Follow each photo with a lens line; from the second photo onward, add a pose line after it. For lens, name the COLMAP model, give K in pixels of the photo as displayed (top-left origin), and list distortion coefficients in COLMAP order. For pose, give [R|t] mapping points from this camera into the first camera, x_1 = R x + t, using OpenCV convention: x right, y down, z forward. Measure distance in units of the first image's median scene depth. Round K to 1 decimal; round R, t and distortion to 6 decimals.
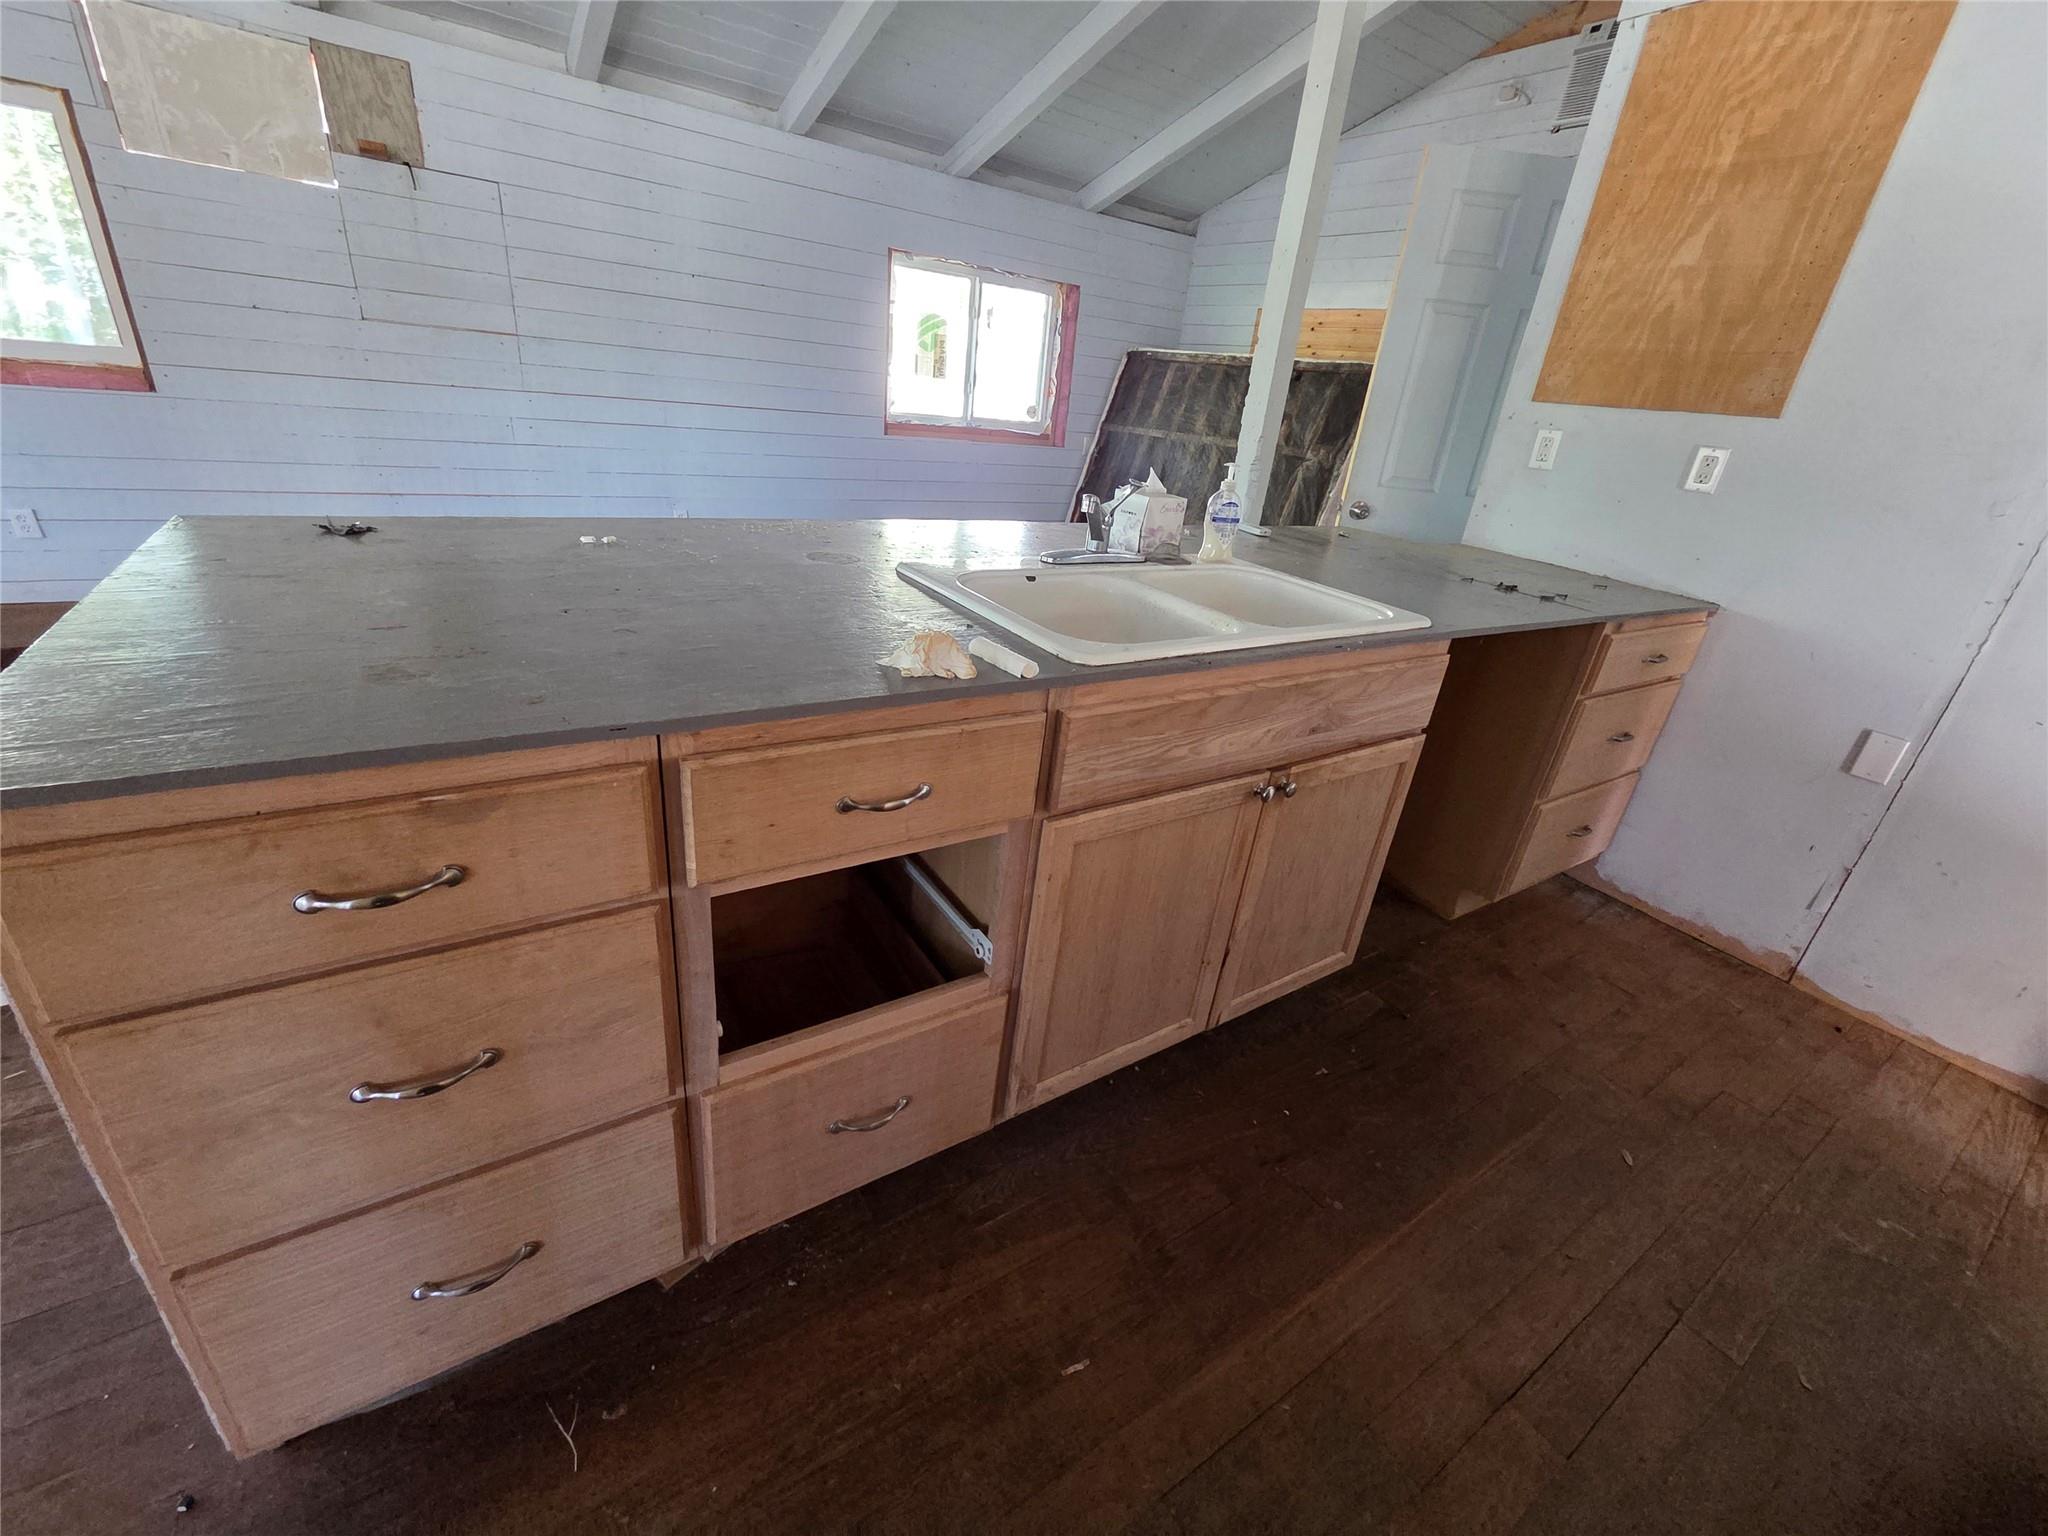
lens RADIAL K [[838.0, 0, 1028.3], [0, 838.0, 754.8], [0, 0, 1]] dist [0.000614, 0.000105]
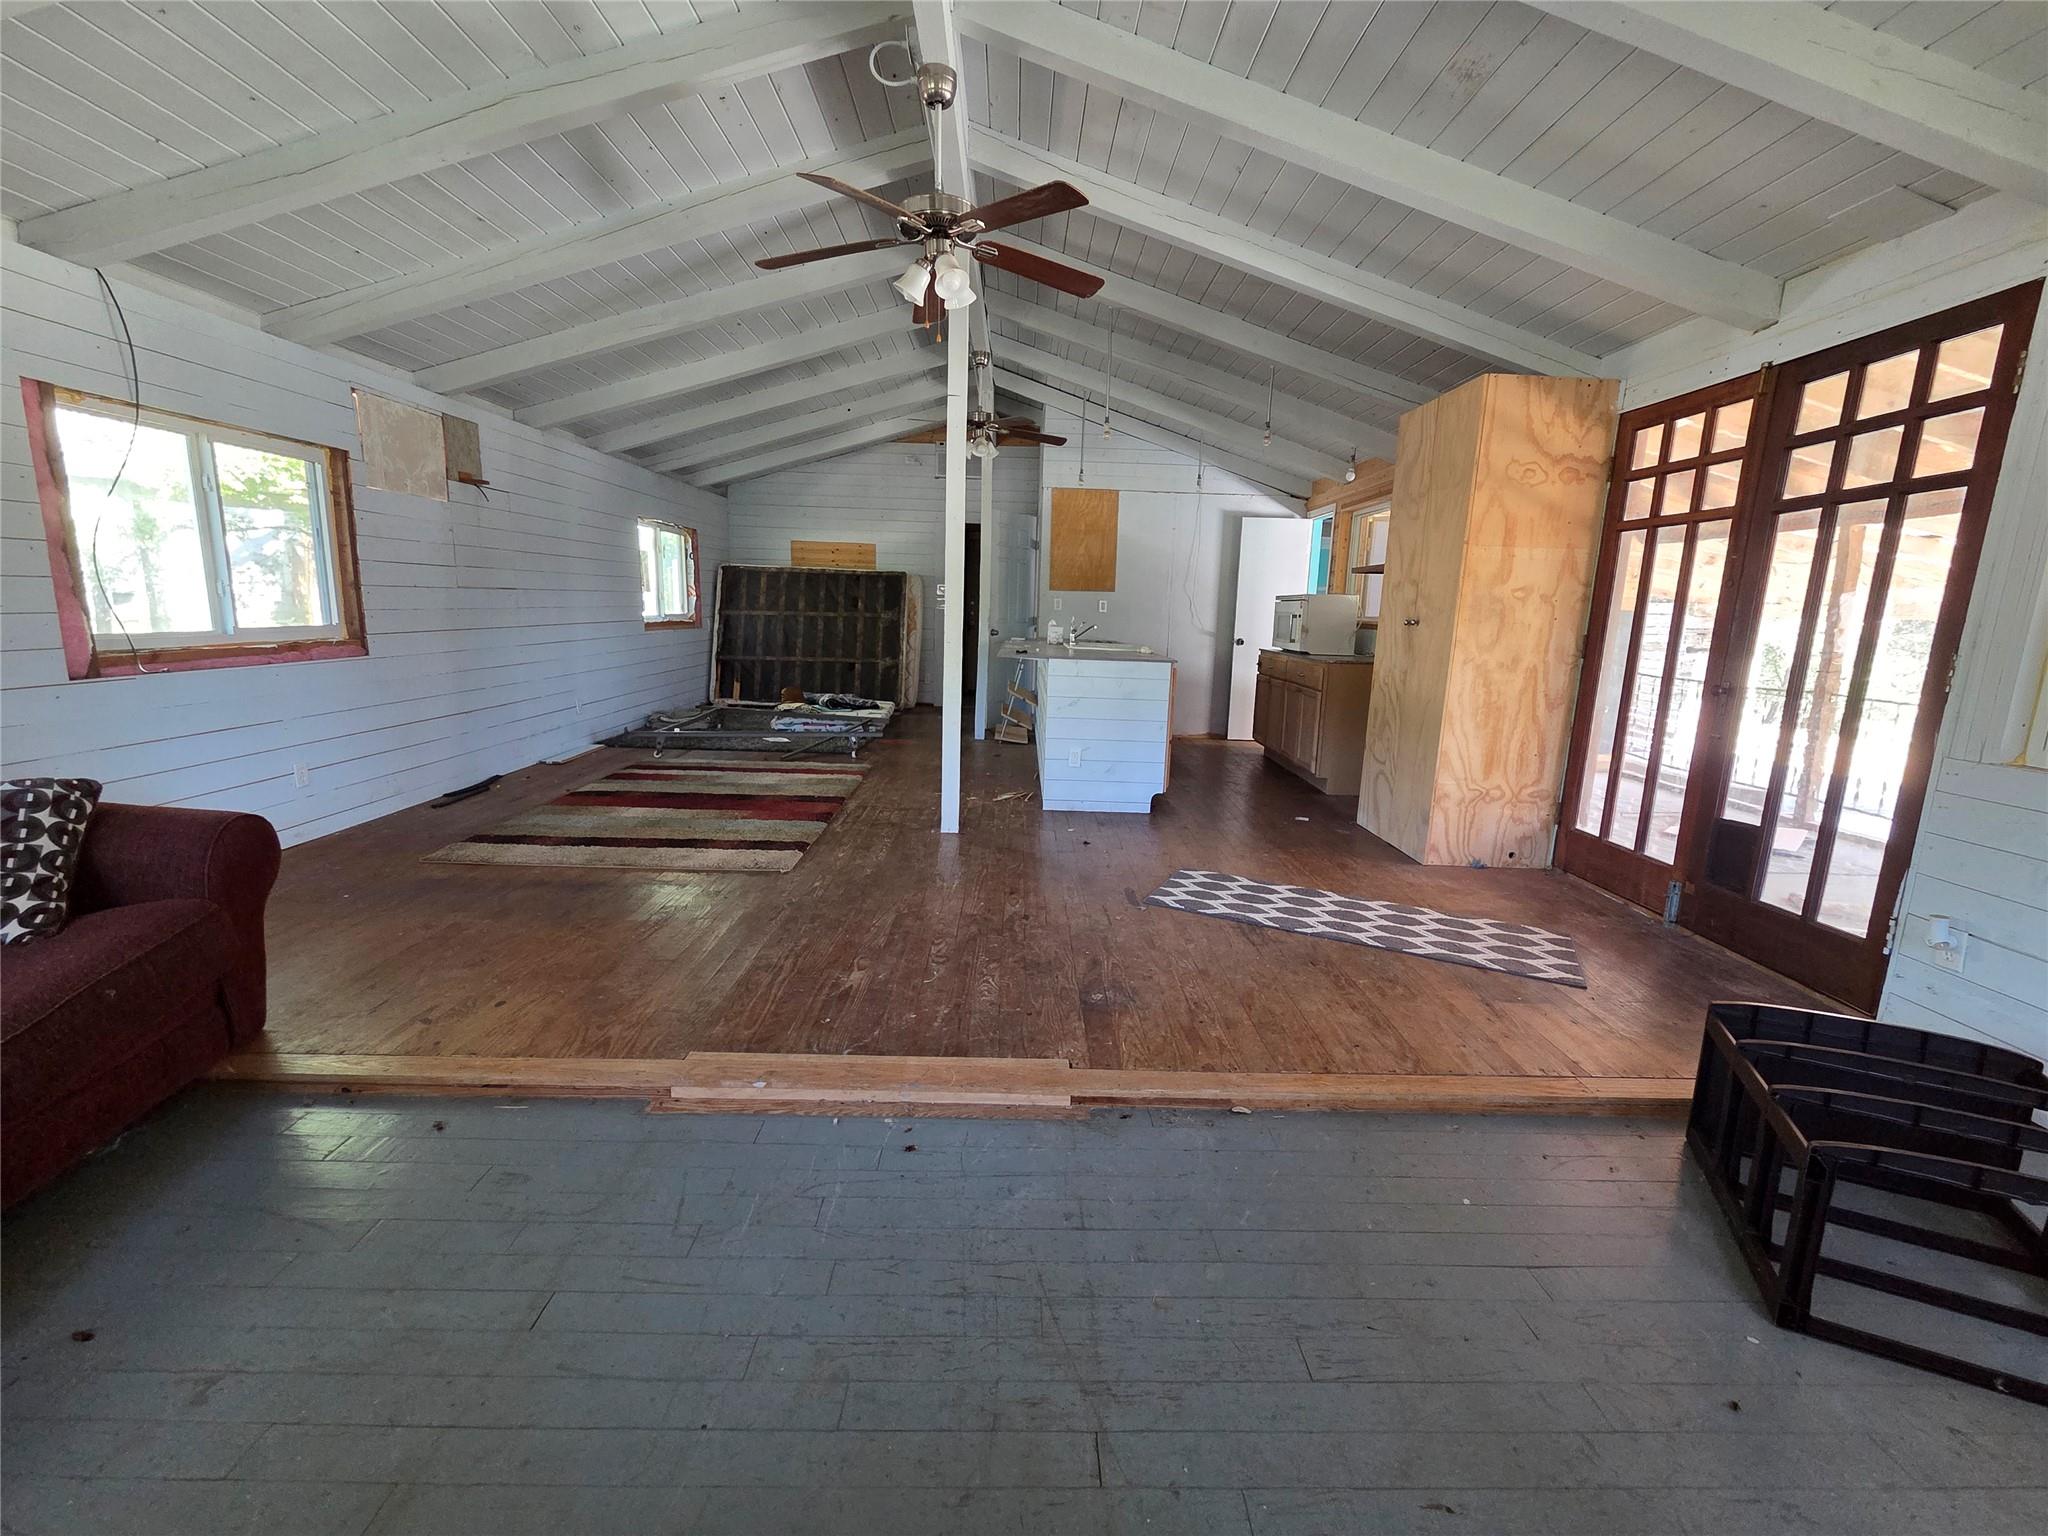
lens RADIAL K [[838.0, 0, 1024.8], [0, 838.0, 754.3], [0, 0, 1]] dist [0.000614, 0.000105]
pose [[0.549297, -0.229515, 0.803489, -2.467764], [0.359294, 0.932991, 0.020879, 0.053301], [-0.754440, 0.277220, 0.594953, -0.719078]]
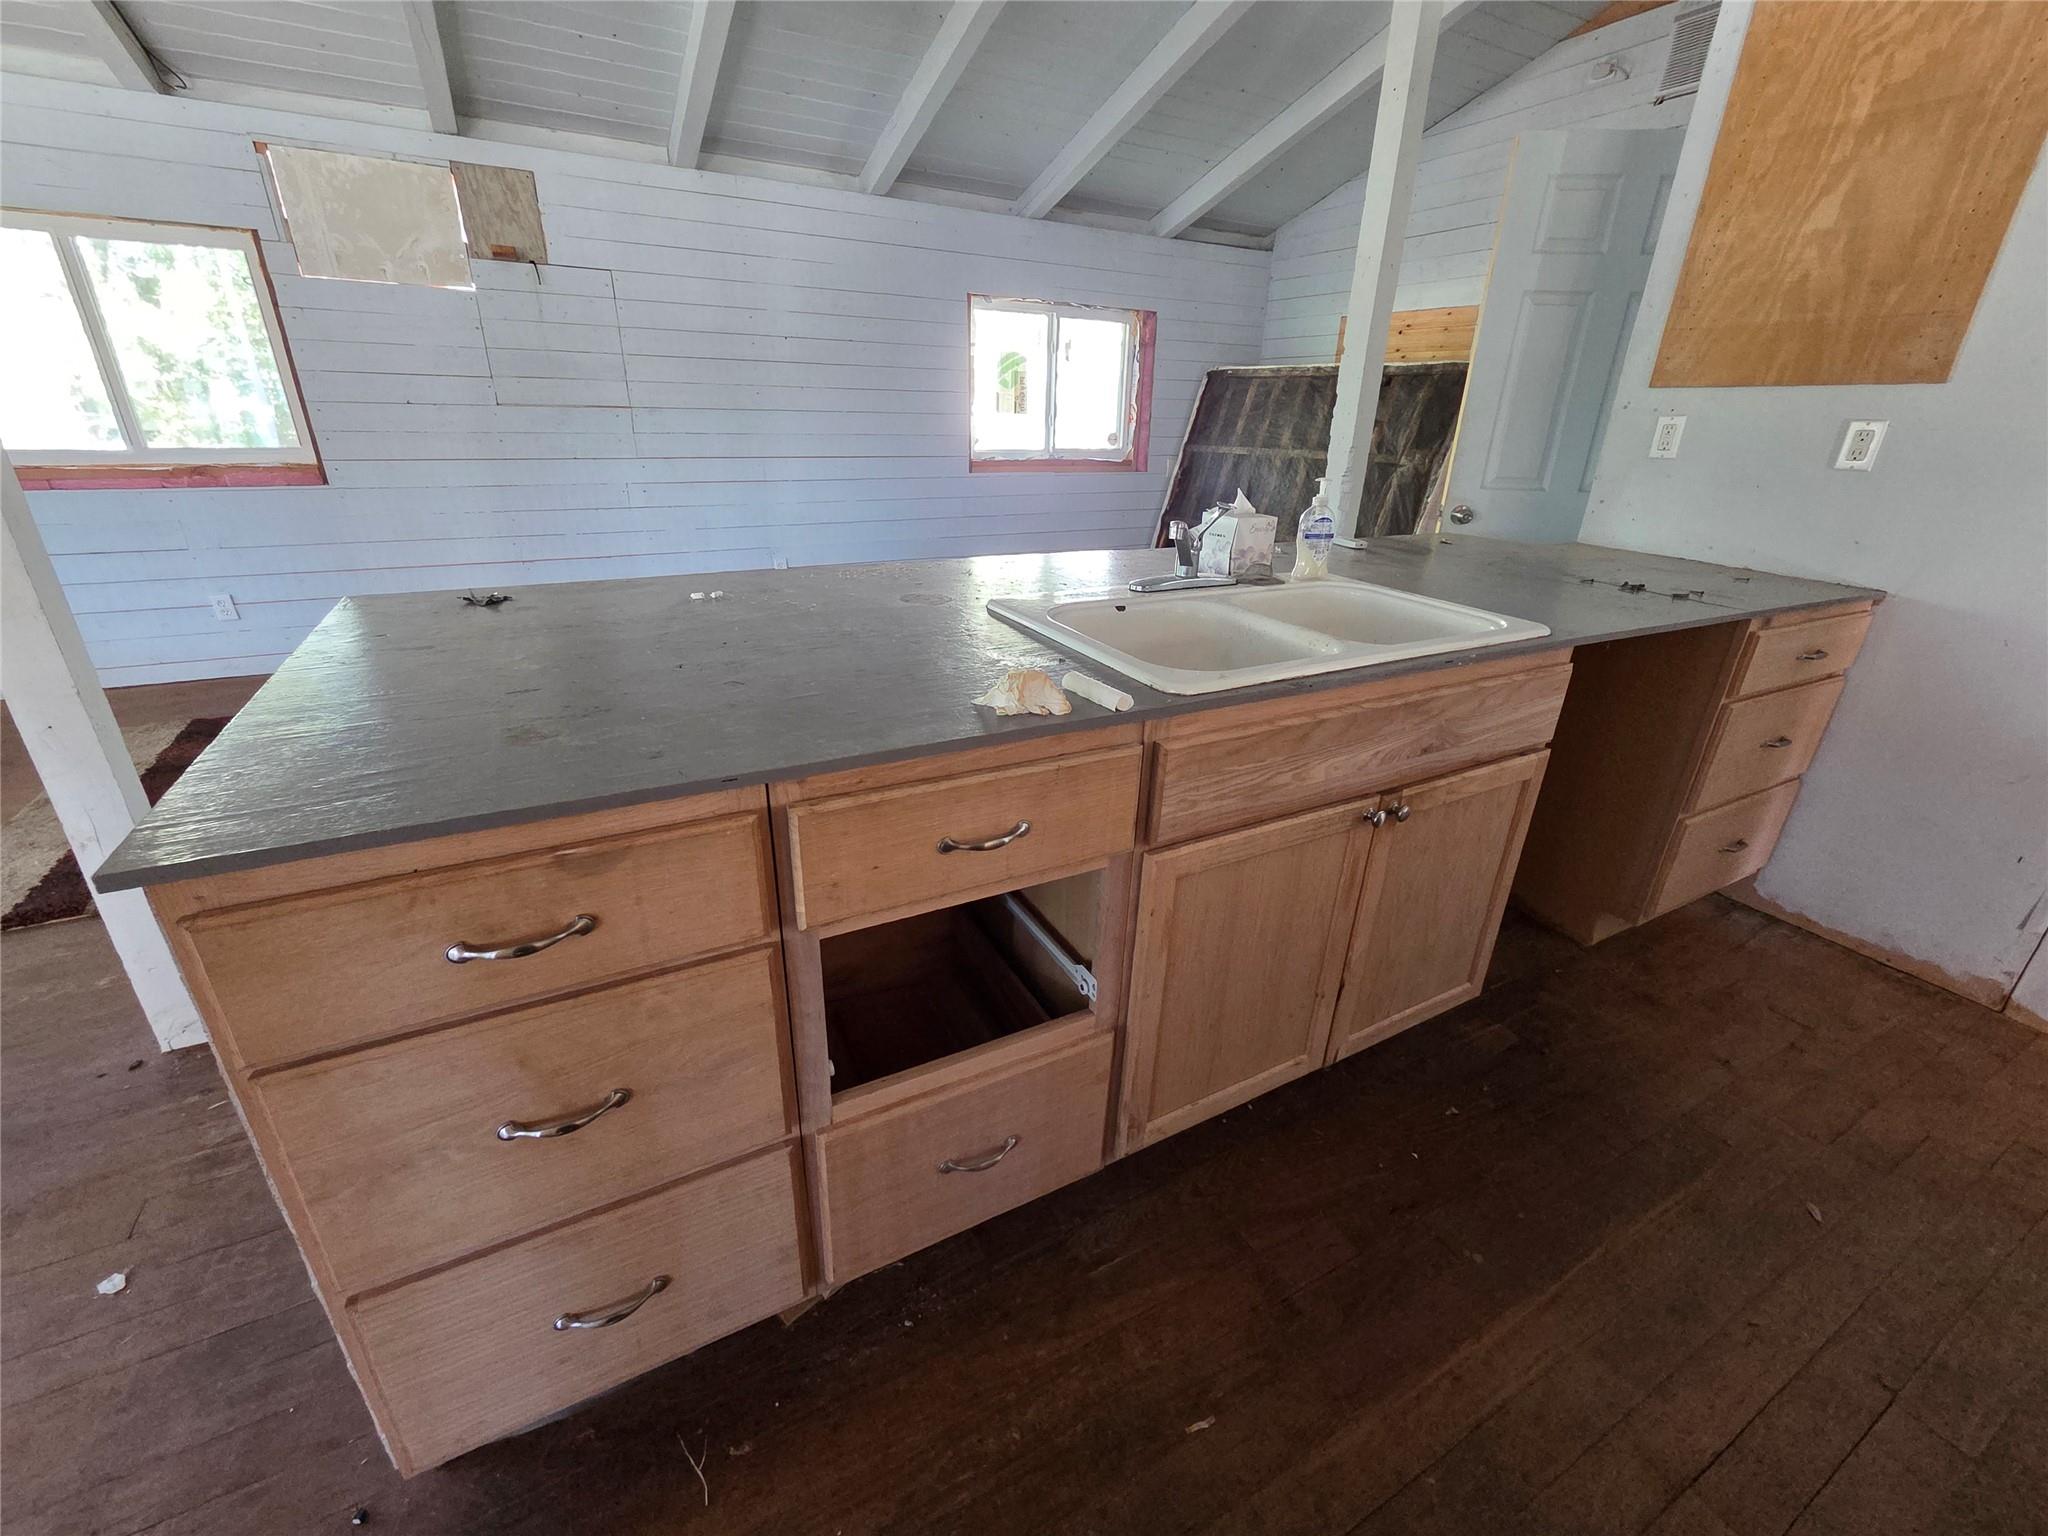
lens RADIAL K [[838.0, 0, 1027.4], [0, 838.0, 755.1], [0, 0, 1]] dist [0.000614, 0.000105]
pose [[0.993147, -0.037699, -0.110621, -0.002434], [0.034355, 0.998898, -0.031979, -0.005690], [0.111704, 0.027960, 0.993348, 0.002586]]
